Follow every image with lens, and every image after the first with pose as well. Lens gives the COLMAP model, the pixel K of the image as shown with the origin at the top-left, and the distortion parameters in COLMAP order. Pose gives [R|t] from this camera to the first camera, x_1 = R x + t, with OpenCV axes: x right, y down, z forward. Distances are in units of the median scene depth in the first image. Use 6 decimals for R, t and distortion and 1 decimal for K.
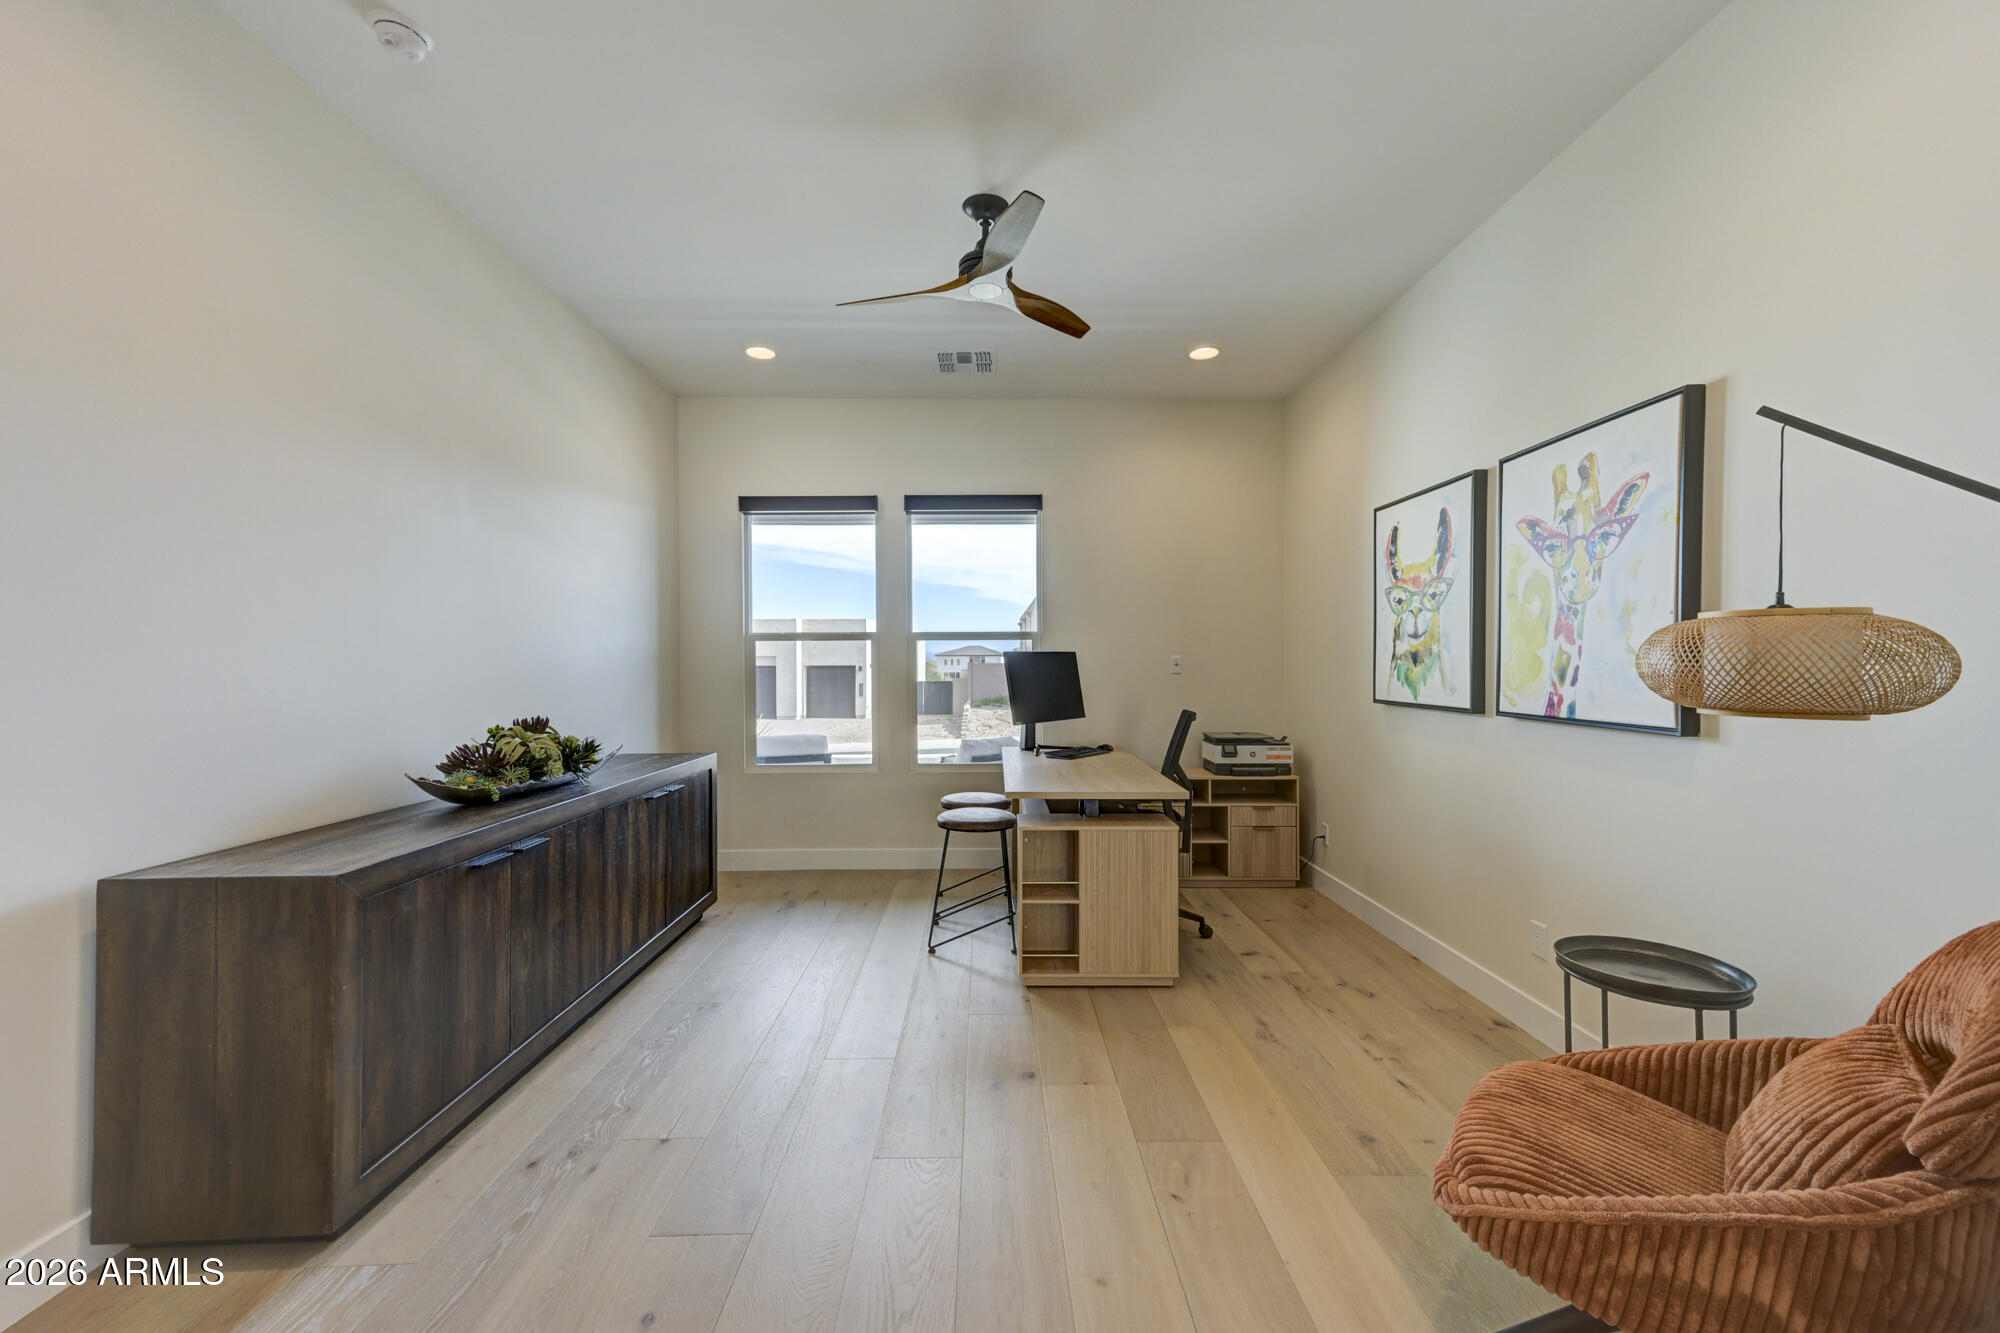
lens RADIAL K [[777.6, 0, 987.3], [0, 777.6, 661.0], [0, 0, 1]] dist [0.021232, 0.000150]
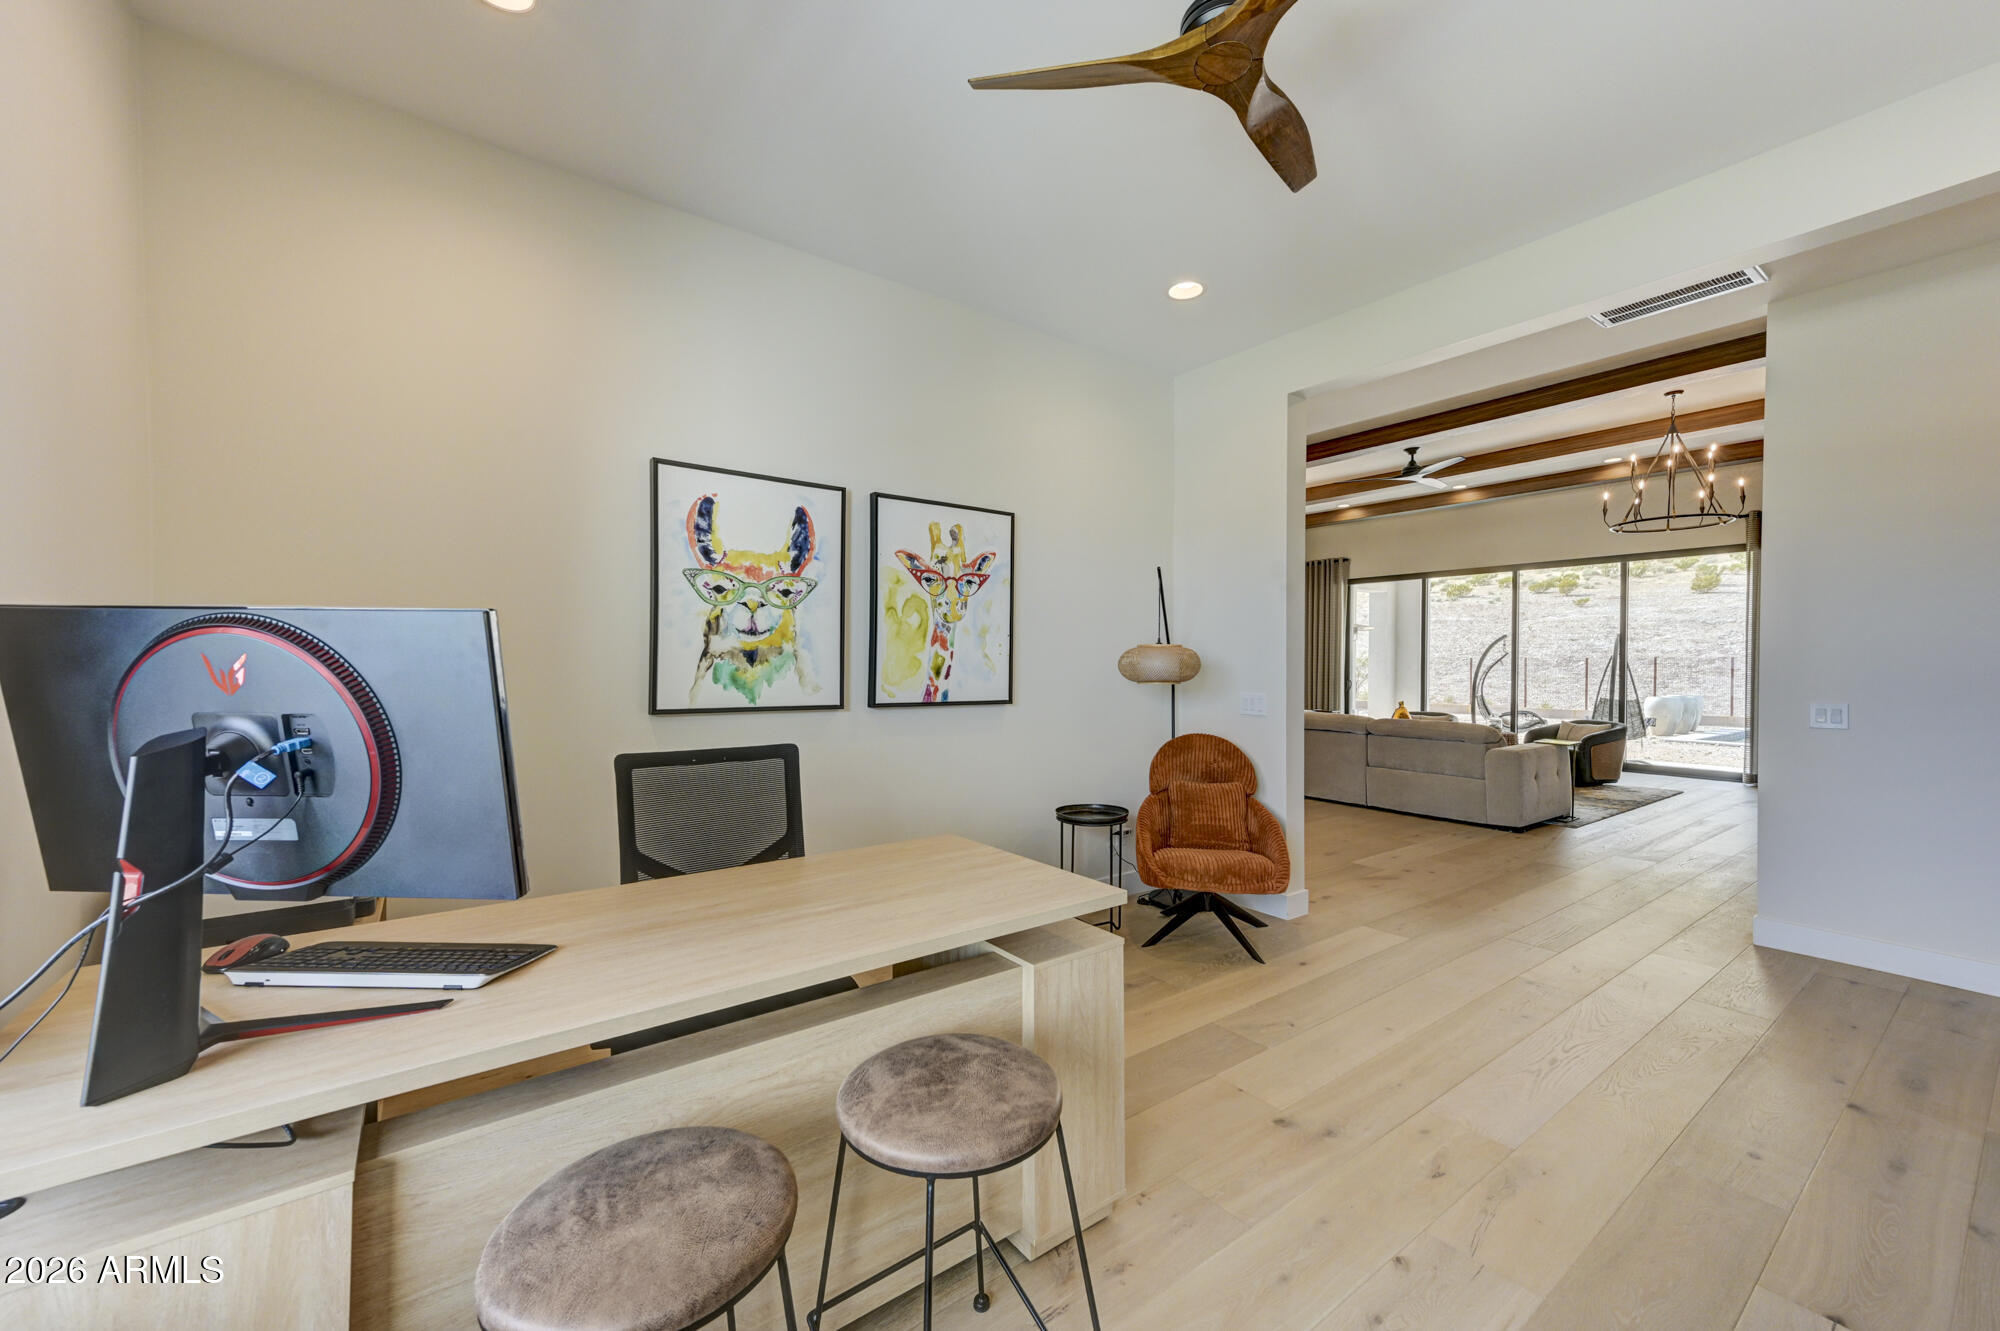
lens RADIAL K [[785.4, 0, 1000.0], [0, 785.4, 665.5], [0, 0, 1]] dist [0.018724, 0.000078]
pose [[-0.601041, 0.001940, 0.799215, -0.449805], [-0.003054, 0.999984, -0.004724, 0.012411], [-0.799212, -0.005280, -0.601026, 1.703125]]
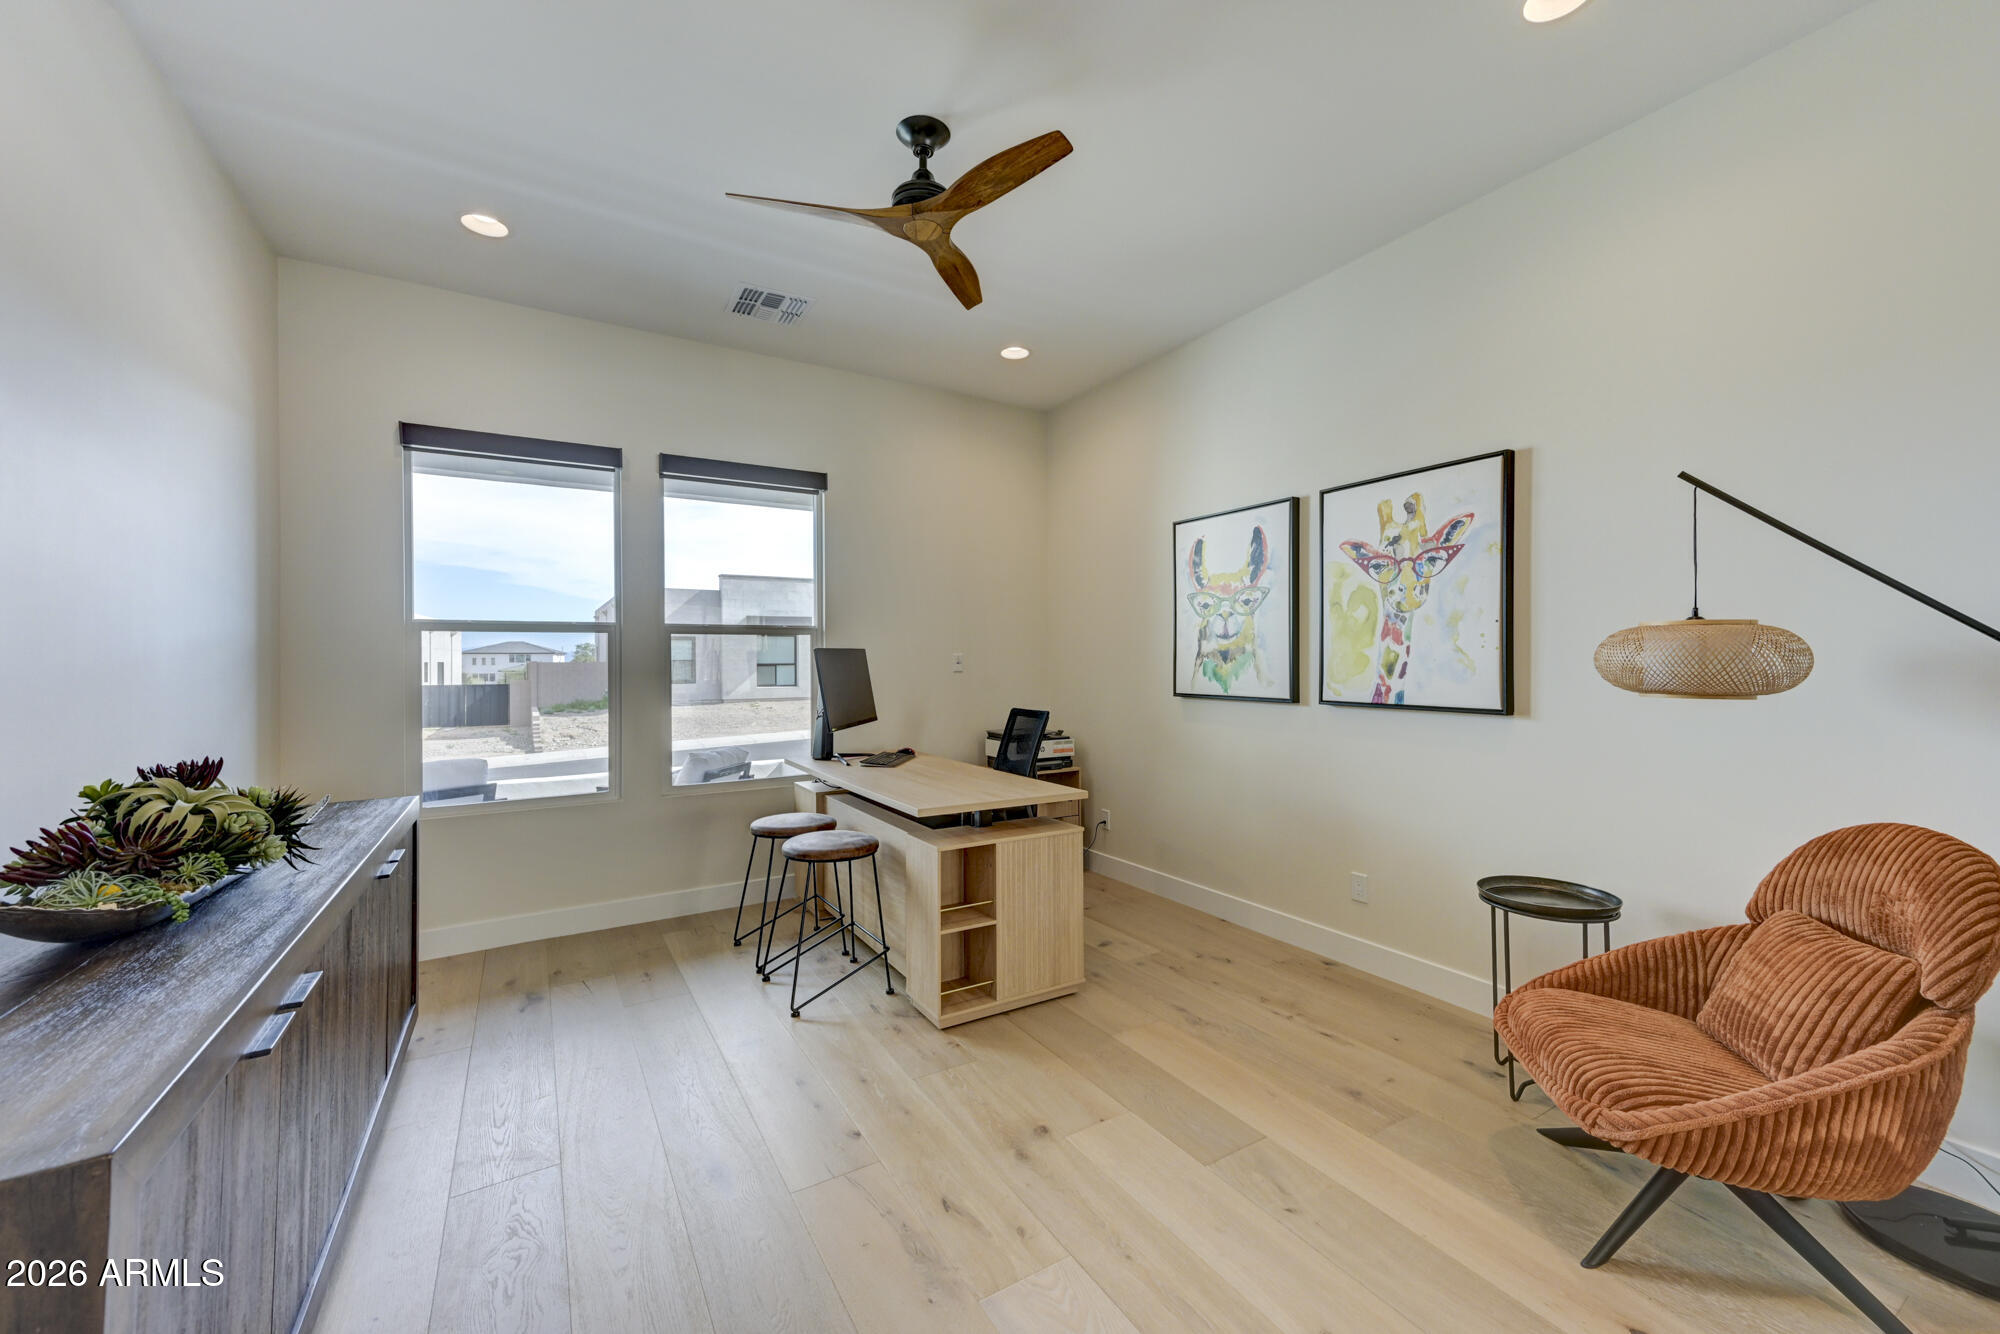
lens RADIAL K [[780.7, 0, 992.3], [0, 780.7, 647.5], [0, 0, 1]] dist [0.020903, 0.000369]
pose [[0.861454, 0.006286, 0.507797, -0.421370], [0.001435, 0.999889, -0.014811, 0.000621], [-0.507834, 0.013487, 0.861349, 0.245515]]
